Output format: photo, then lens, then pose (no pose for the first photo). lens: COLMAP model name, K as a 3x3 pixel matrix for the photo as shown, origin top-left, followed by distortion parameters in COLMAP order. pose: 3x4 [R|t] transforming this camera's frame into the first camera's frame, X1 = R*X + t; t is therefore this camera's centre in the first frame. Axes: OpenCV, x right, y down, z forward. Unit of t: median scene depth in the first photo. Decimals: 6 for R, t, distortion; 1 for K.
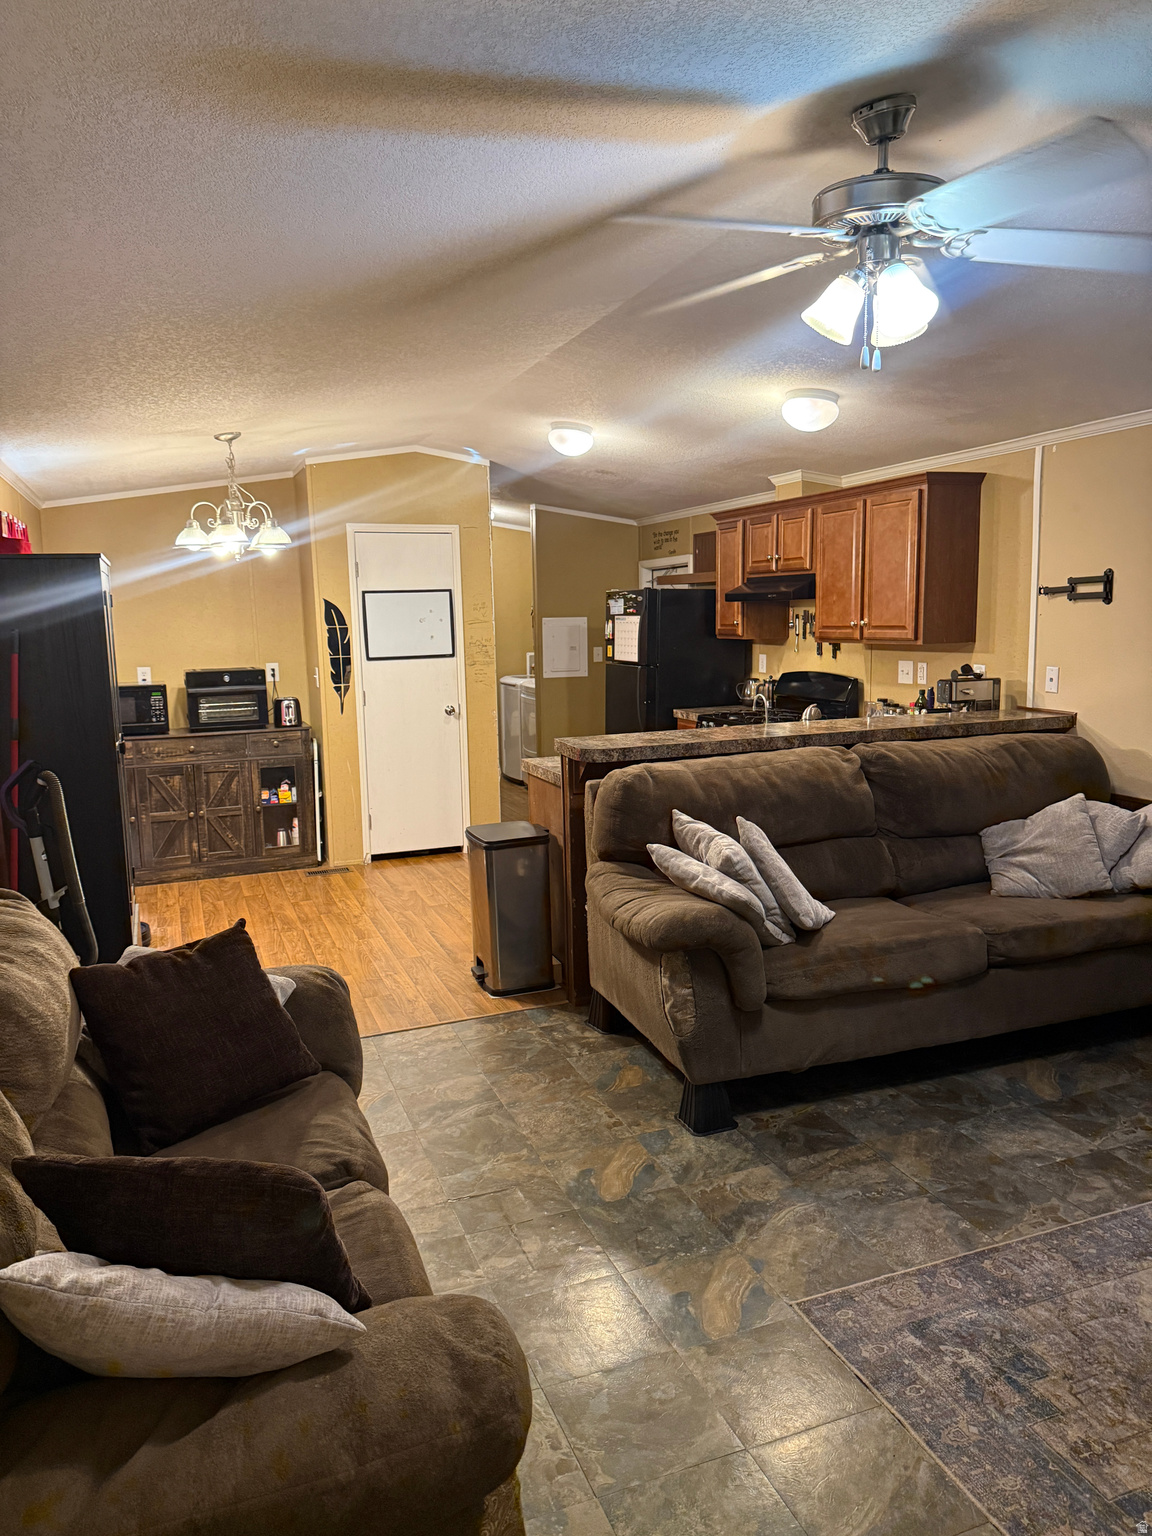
lens RADIAL K [[1081.0, 0, 576.0], [0, 1081.0, 768.0], [0, 0, 1]] dist [0.156147, -0.171017]
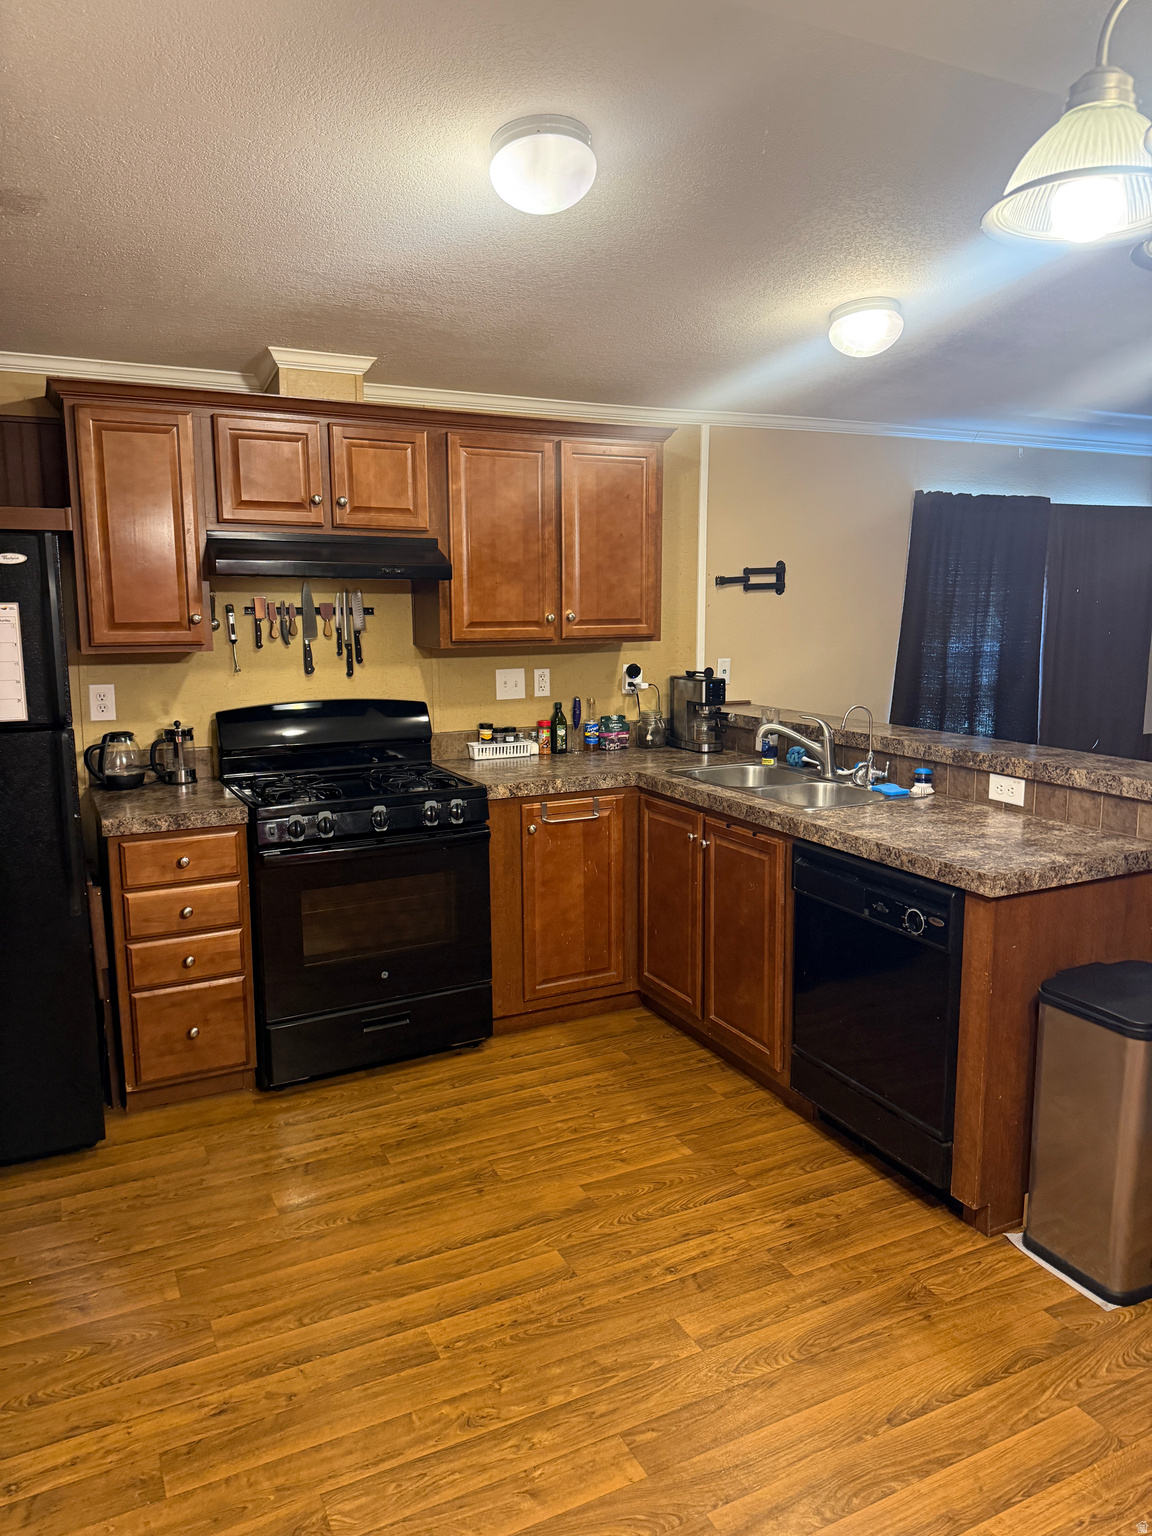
lens RADIAL K [[1081.0, 0, 576.0], [0, 1081.0, 768.0], [0, 0, 1]] dist [0.156147, -0.171017]
pose [[-0.095446, -0.137968, 0.985827, -0.337626], [0.153618, 0.976443, 0.151527, -0.104848], [-0.983510, 0.165904, -0.072004, 0.783359]]
